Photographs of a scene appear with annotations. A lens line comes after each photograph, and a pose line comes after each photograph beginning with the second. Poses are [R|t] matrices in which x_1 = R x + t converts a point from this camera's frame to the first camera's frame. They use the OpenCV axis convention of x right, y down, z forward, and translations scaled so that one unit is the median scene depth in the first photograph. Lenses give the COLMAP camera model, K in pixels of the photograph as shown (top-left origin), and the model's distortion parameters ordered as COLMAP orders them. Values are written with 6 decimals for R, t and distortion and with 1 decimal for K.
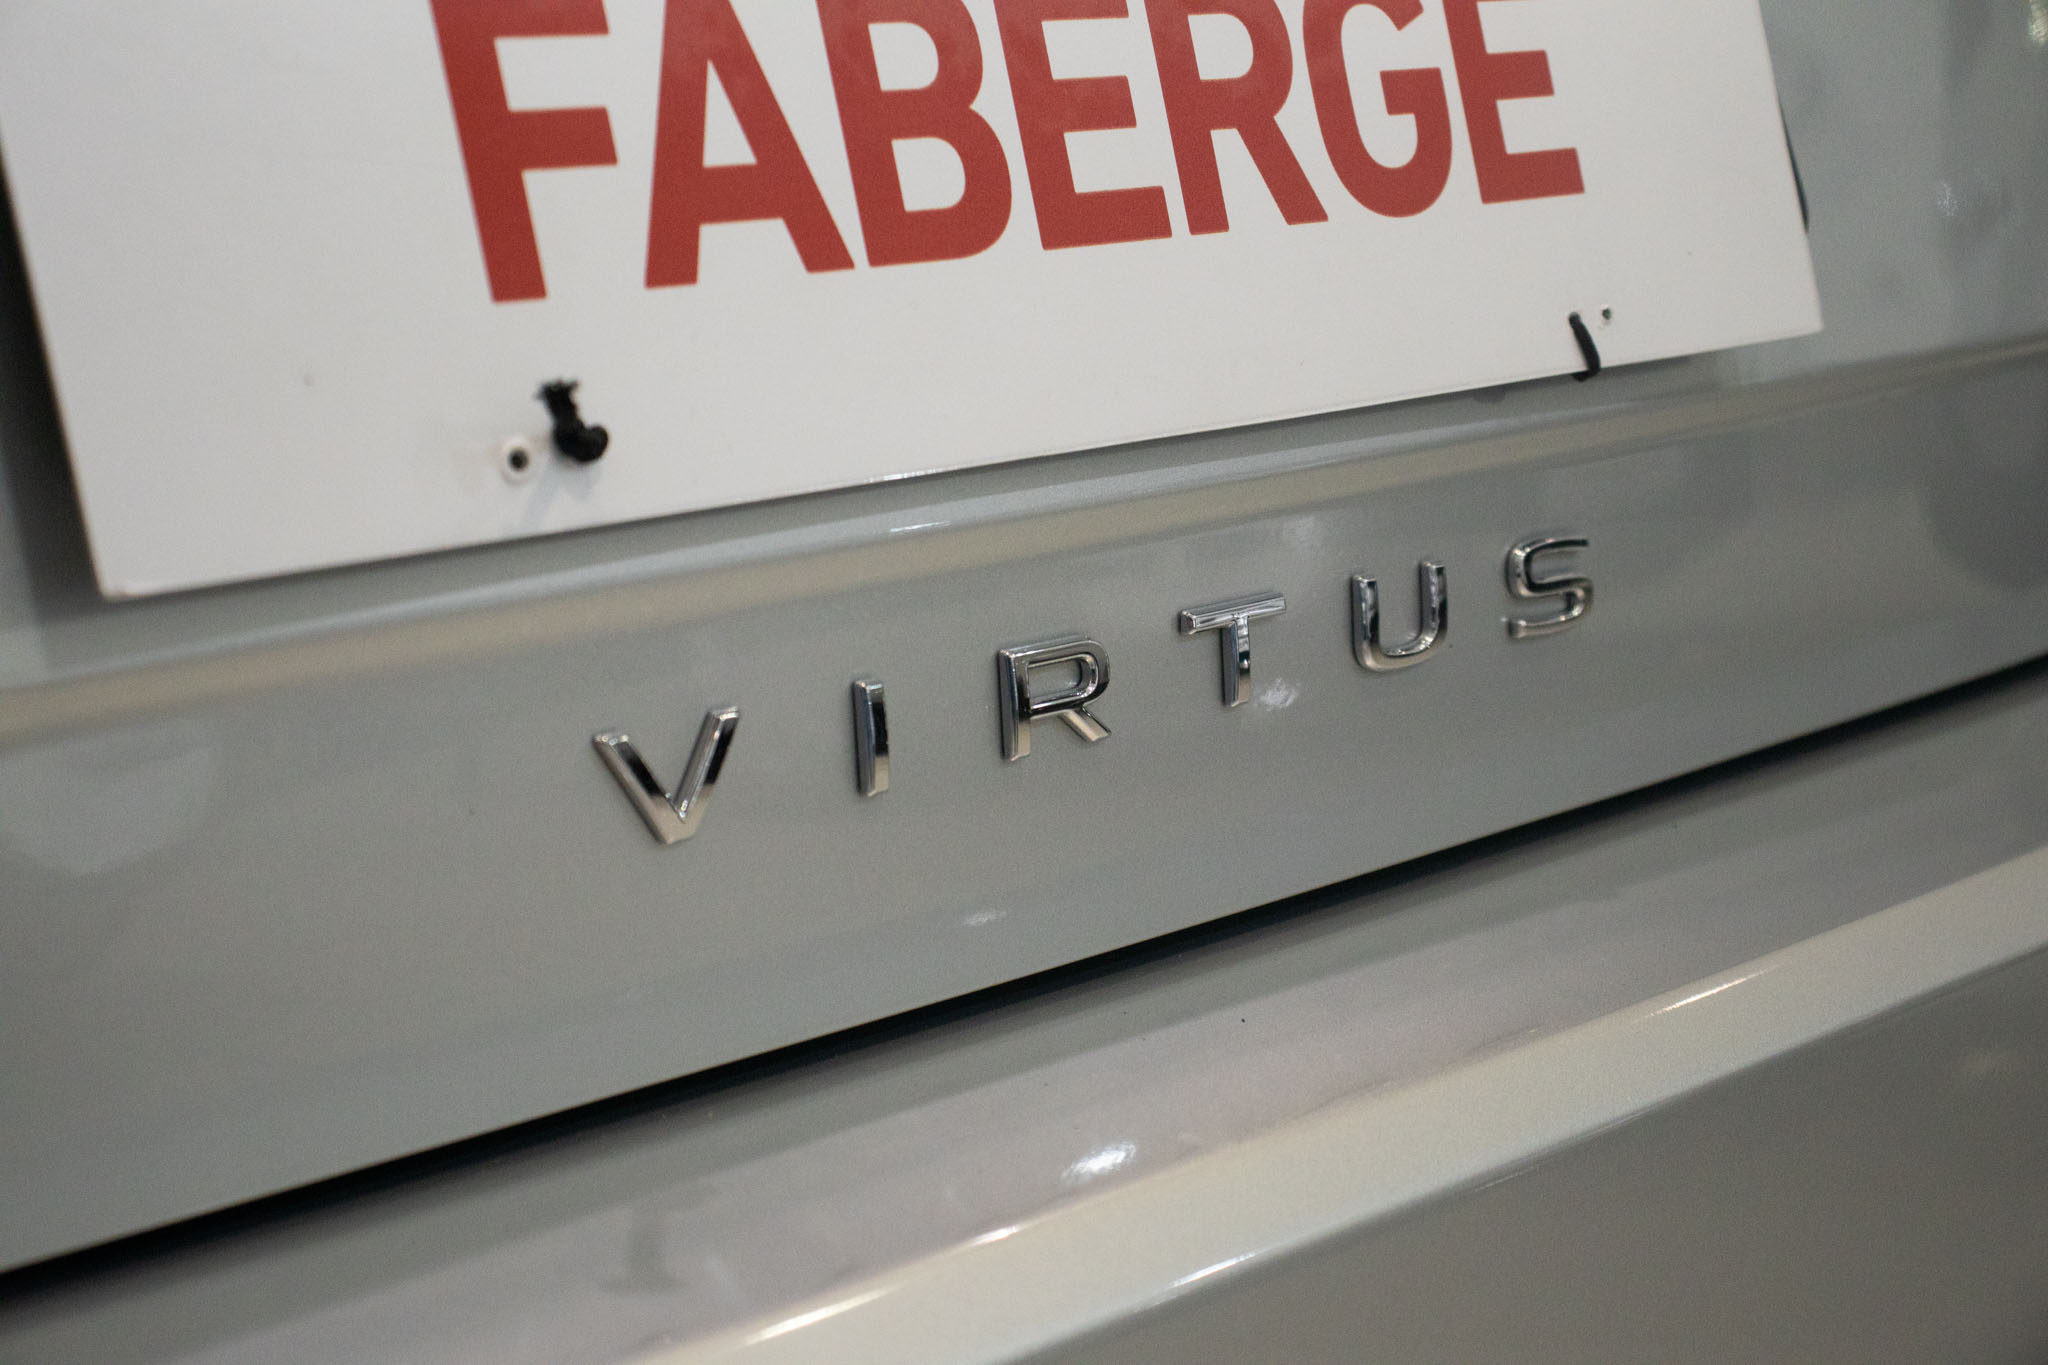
lens RADIAL K [[3525.8, 0, 1024.0], [0, 3525.8, 682.5], [0, 0, 1]] dist [0.122908, 0.006419]
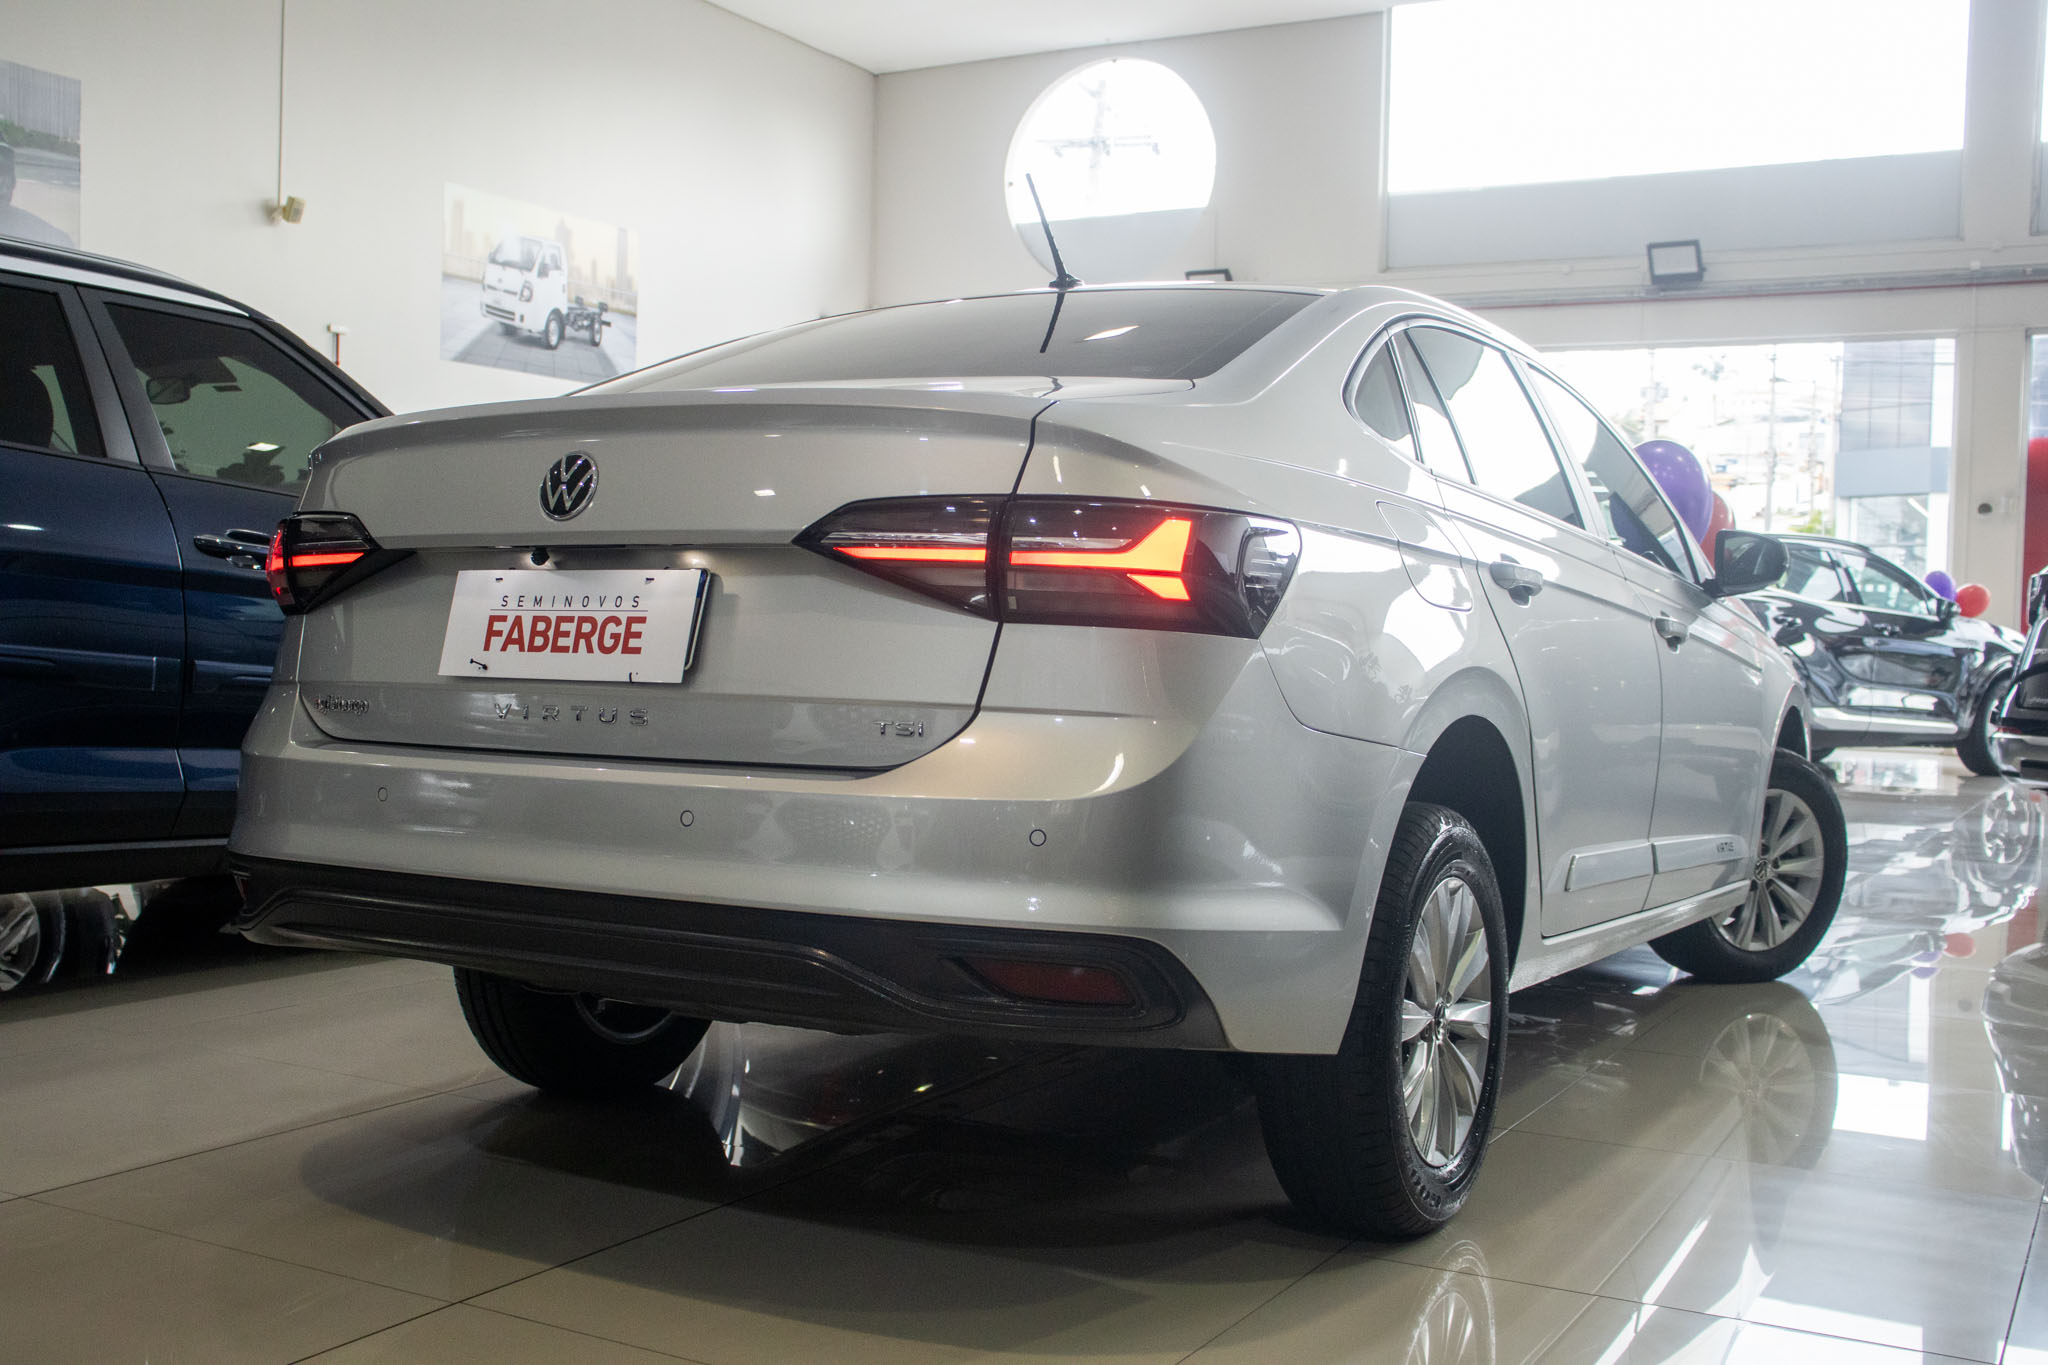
lens RADIAL K [[2248.9, 0, 1024.0], [0, 2248.9, 682.5], [0, 0, 1]] dist [-0.023588, -0.008071]
pose [[0.249113, 0.063924, -0.966363, 4.880718], [-0.198275, 0.980050, 0.013718, -0.325969], [0.947961, 0.188188, 0.256818, 0.743826]]
